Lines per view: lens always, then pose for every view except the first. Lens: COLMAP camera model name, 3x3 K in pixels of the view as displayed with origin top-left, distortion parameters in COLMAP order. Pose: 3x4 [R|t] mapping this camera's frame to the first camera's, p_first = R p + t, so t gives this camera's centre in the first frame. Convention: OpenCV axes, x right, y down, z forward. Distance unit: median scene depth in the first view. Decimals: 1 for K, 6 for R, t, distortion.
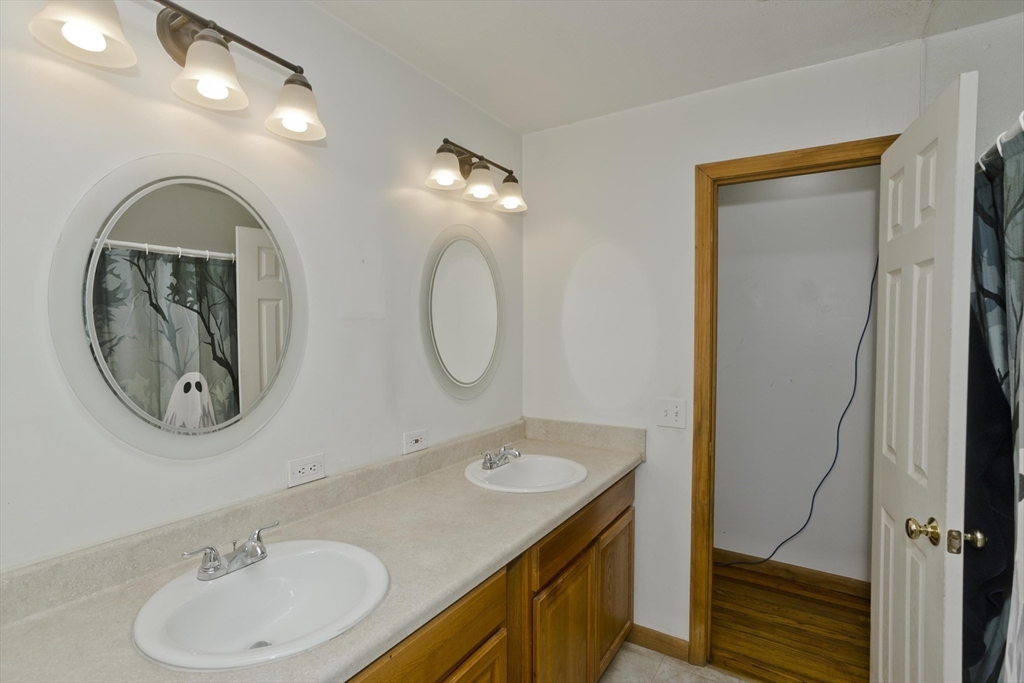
lens RADIAL K [[489.9, 0, 514.9], [0, 489.9, 344.0], [0, 0, 1]] dist [-0.040562, 0.017354]
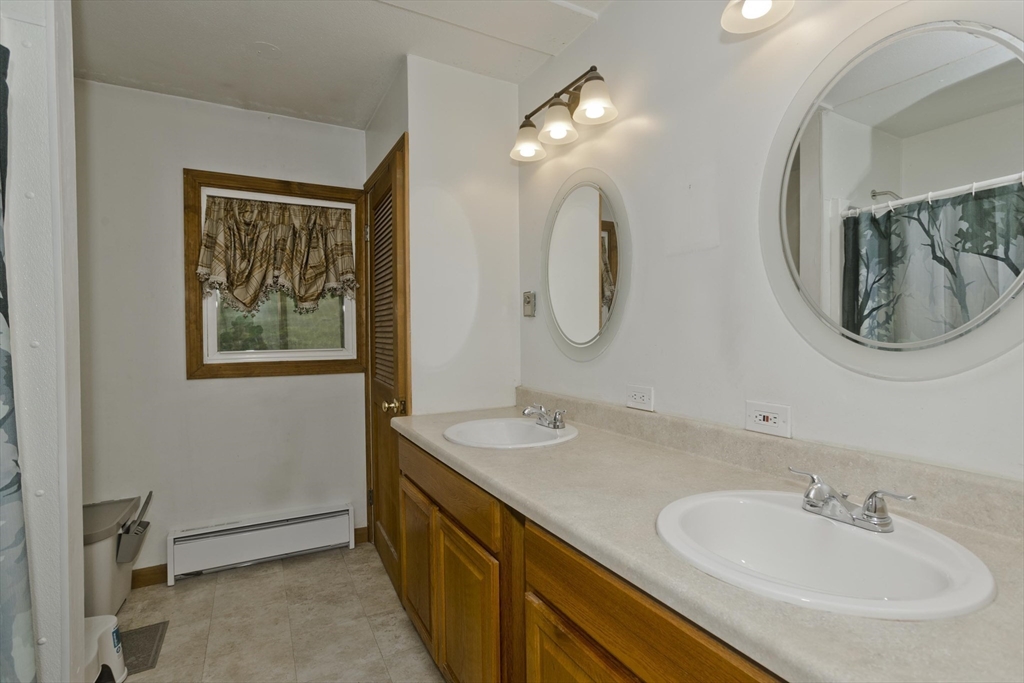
lens RADIAL K [[489.9, 0, 516.1], [0, 489.9, 338.4], [0, 0, 1]] dist [-0.040562, 0.017354]
pose [[-0.486588, 0.013382, -0.873529, 0.422715], [-0.014756, 0.999614, 0.023533, 0.059730], [0.873507, 0.024341, -0.486203, 0.785335]]
